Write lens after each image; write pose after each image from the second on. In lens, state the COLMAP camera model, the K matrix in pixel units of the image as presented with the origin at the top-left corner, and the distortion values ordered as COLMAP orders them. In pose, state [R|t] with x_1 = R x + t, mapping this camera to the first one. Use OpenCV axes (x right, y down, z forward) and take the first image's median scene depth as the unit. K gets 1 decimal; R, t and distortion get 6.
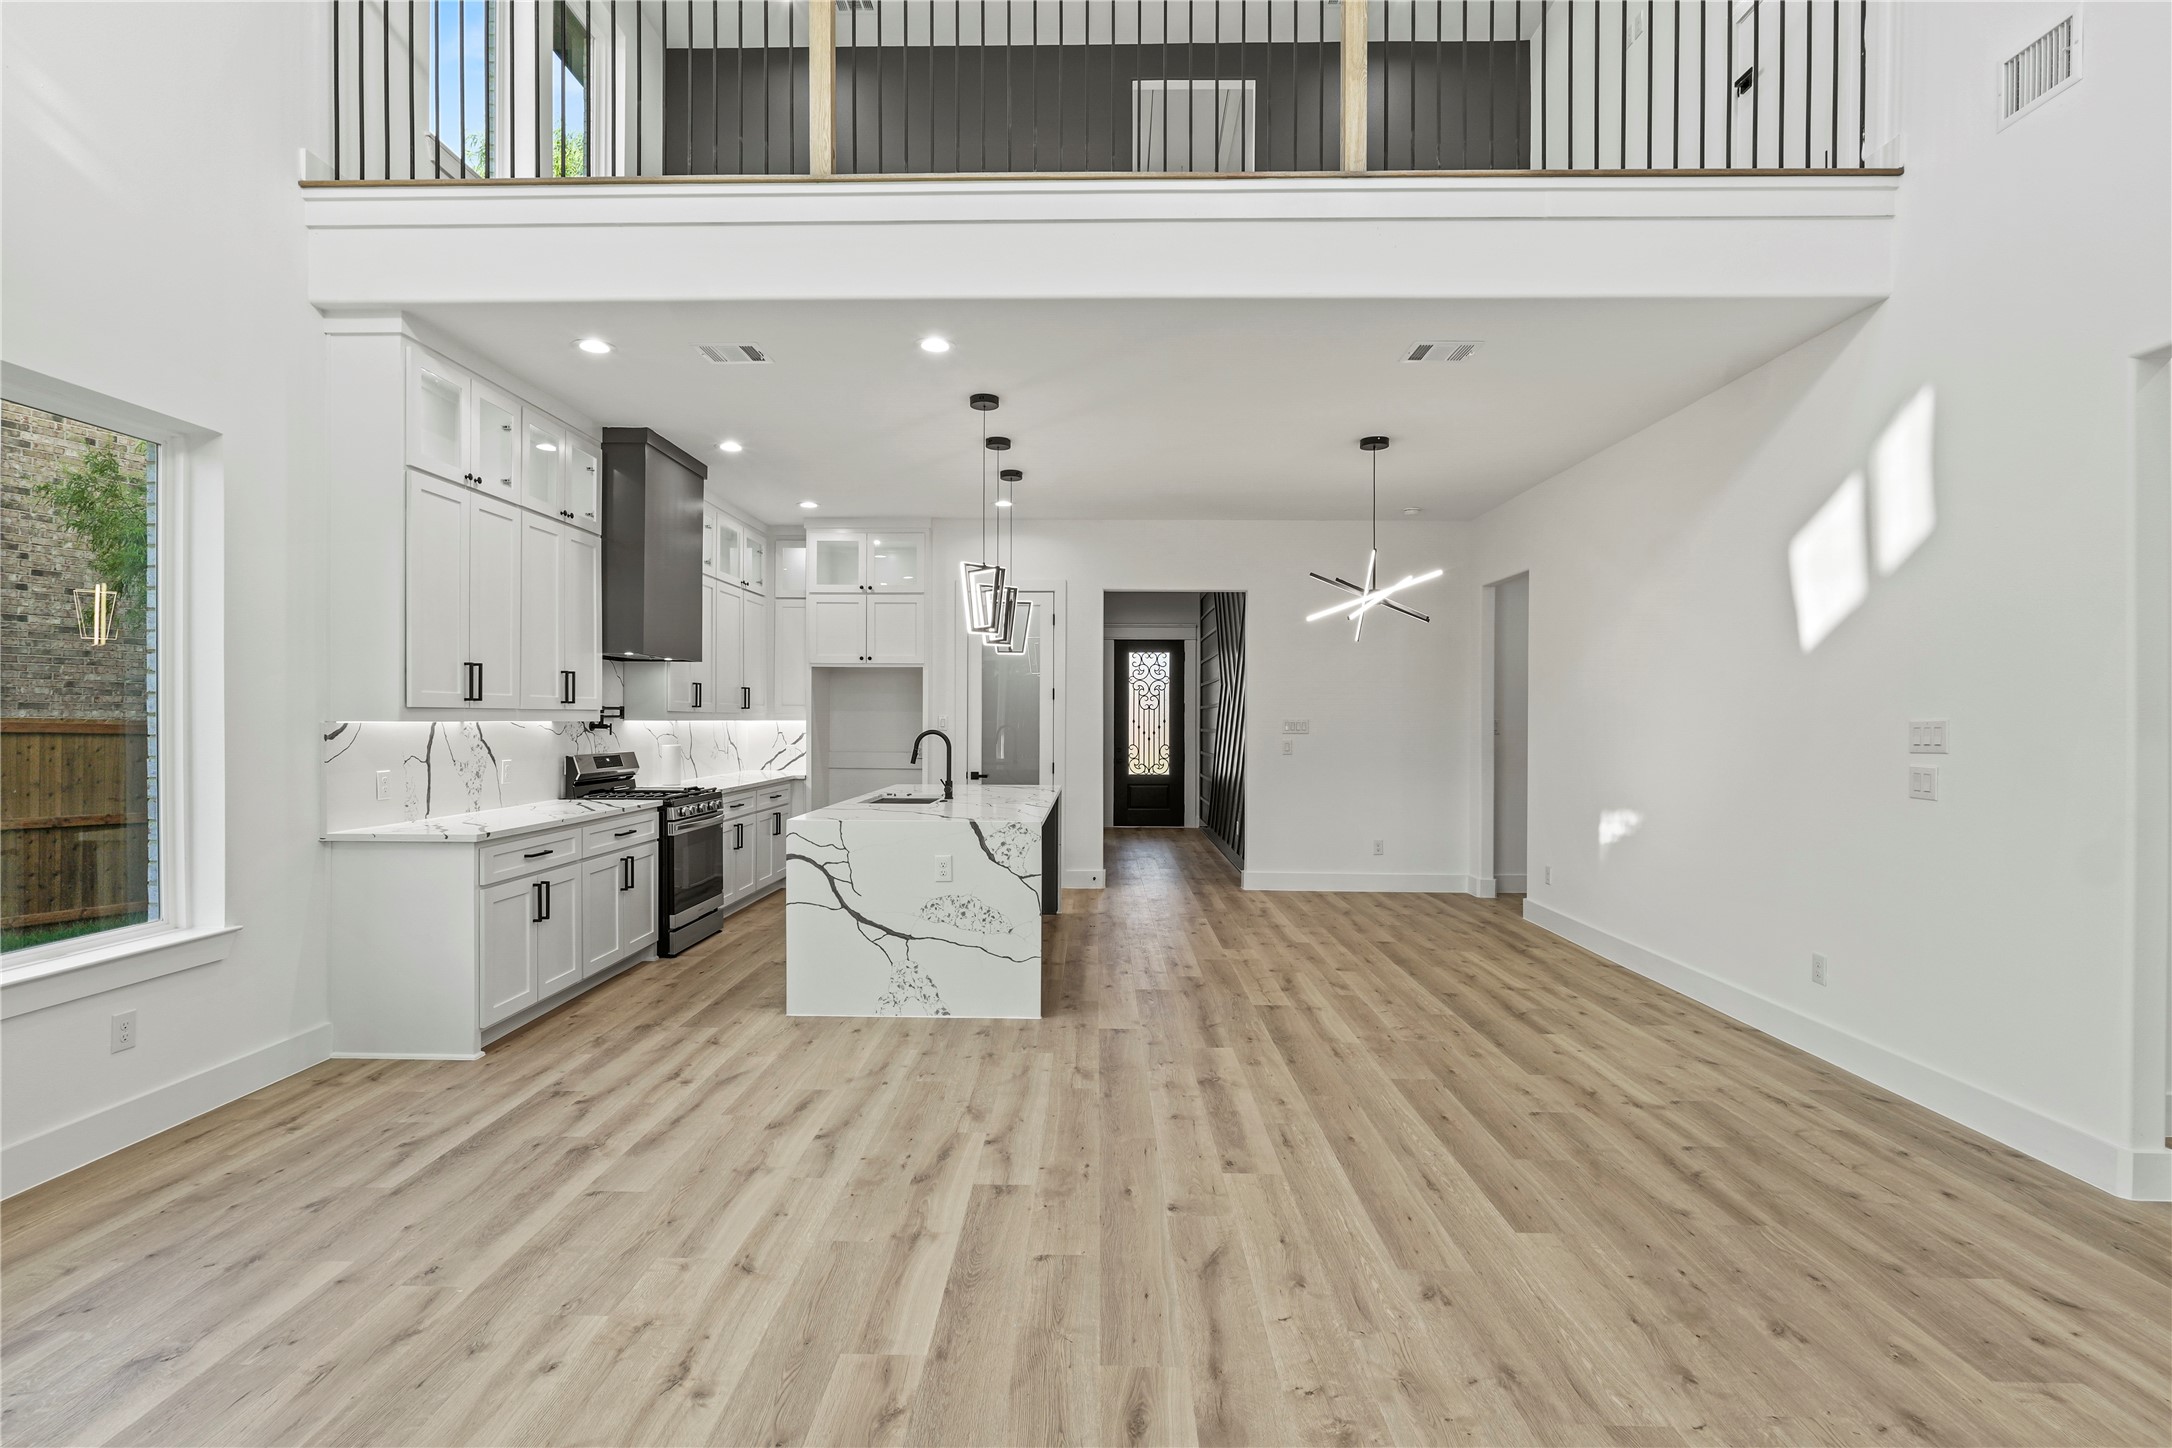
lens RADIAL K [[1003.6, 0, 1079.2], [0, 1003.6, 721.8], [0, 0, 1]] dist [-0.002449, 0.001157]
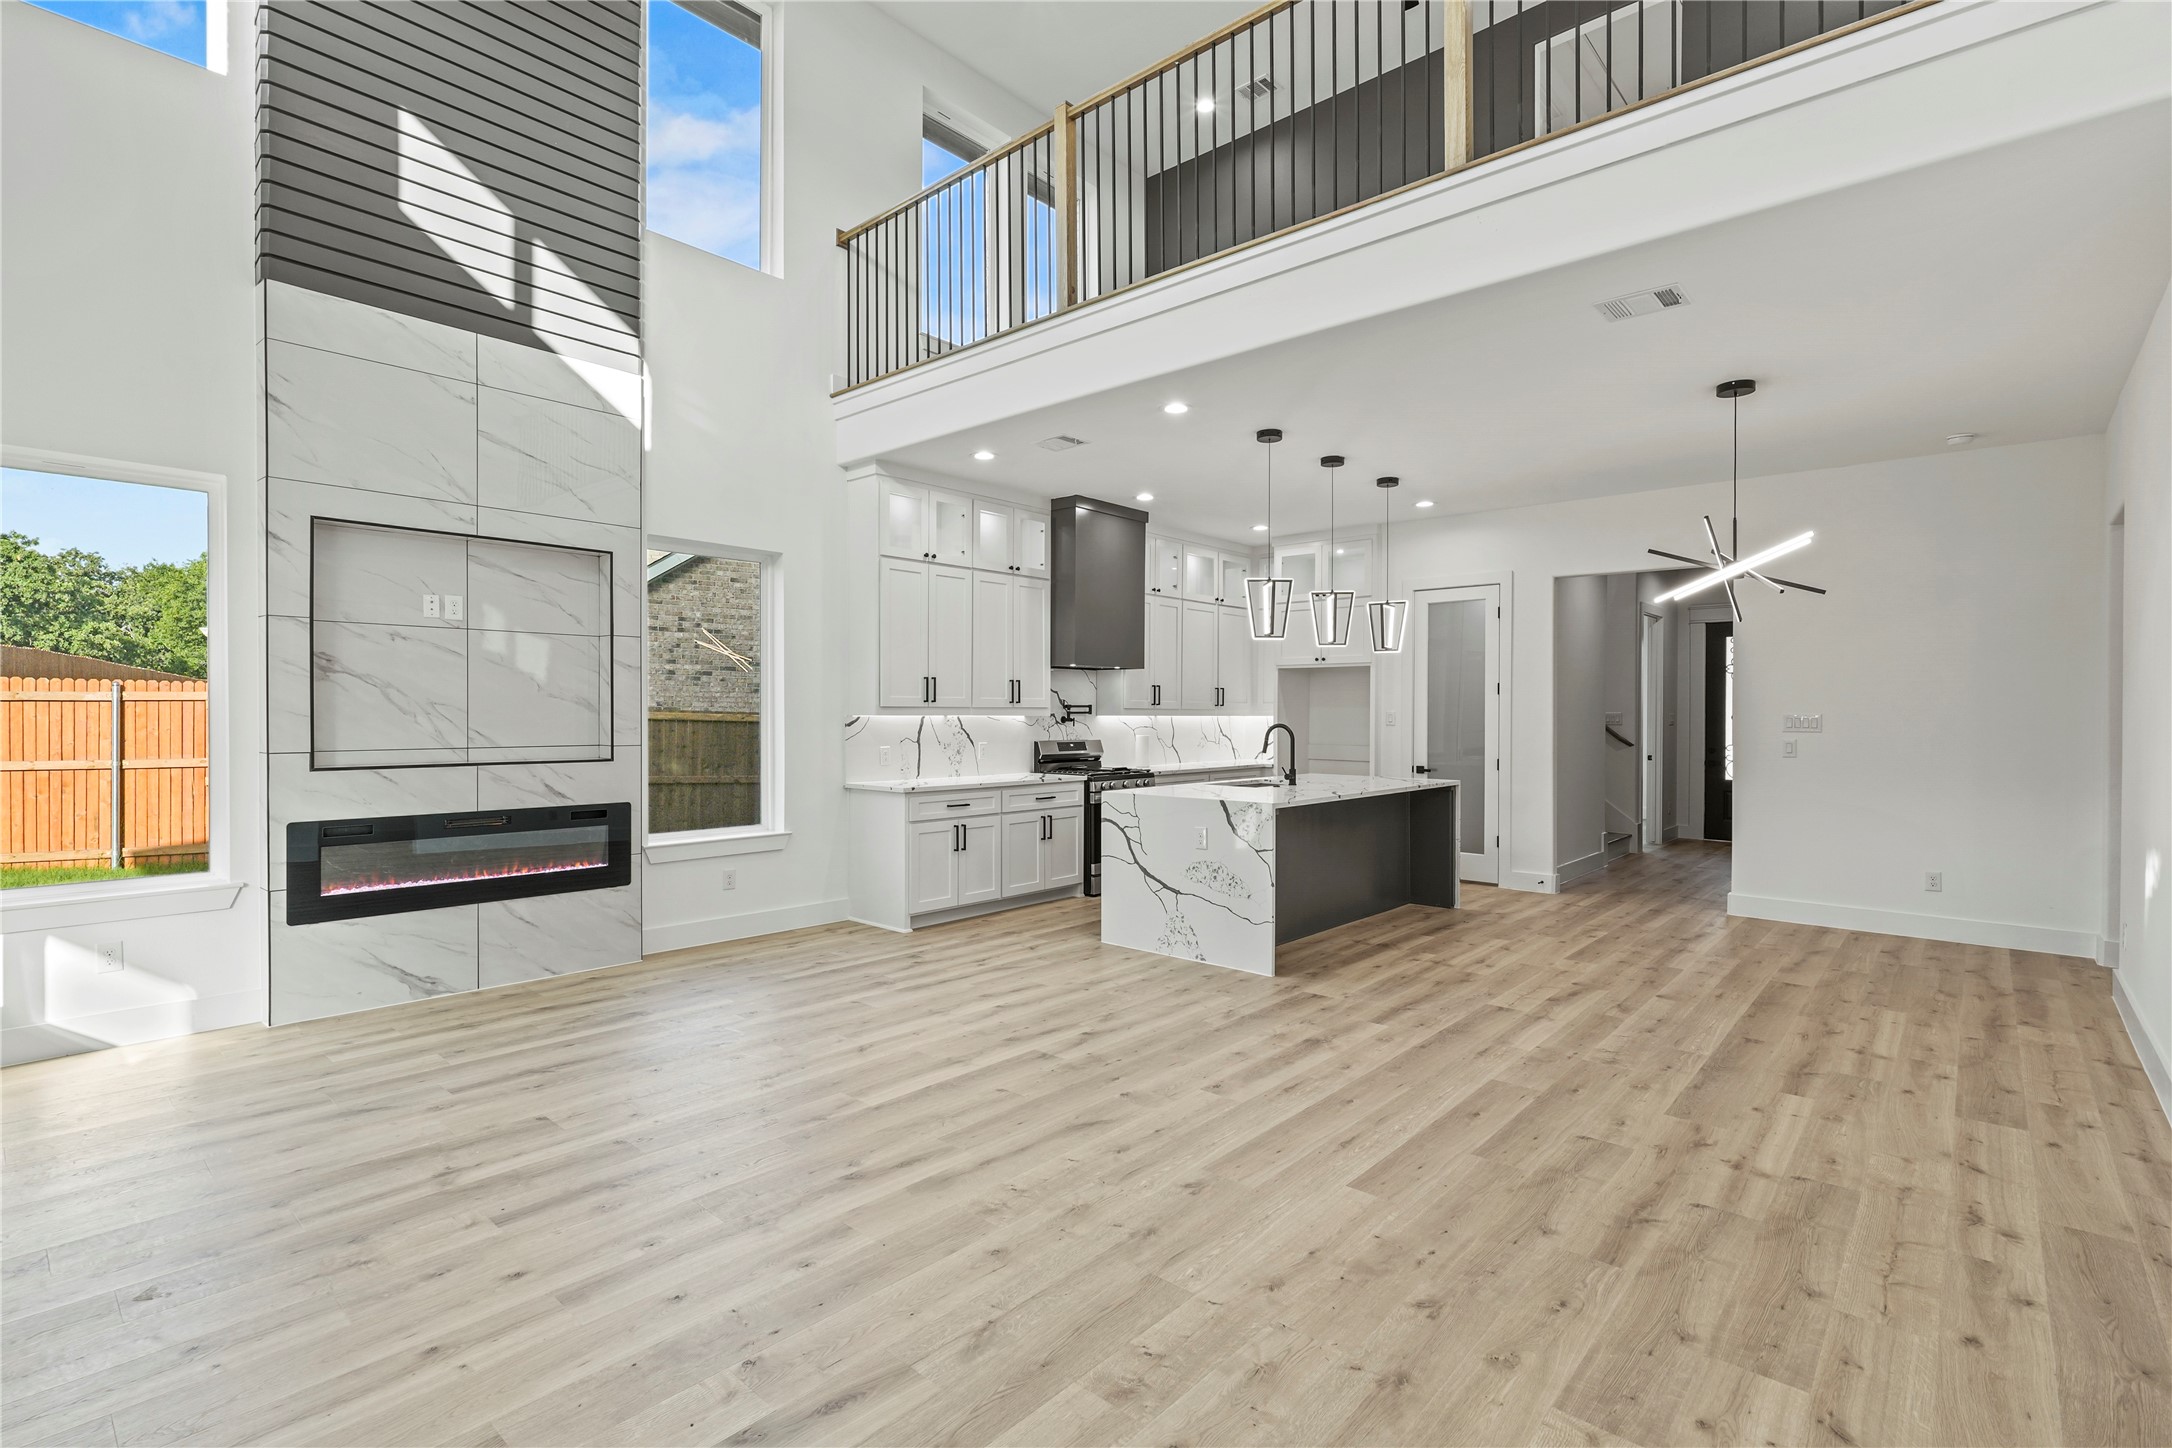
lens RADIAL K [[1003.6, 0, 1081.6], [0, 1003.6, 721.6], [0, 0, 1]] dist [-0.002449, 0.001157]
pose [[0.760649, 0.003881, -0.649152, 0.592857], [-0.001490, 0.999990, 0.004232, 0.001631], [0.649162, -0.002251, 0.760647, -0.007120]]
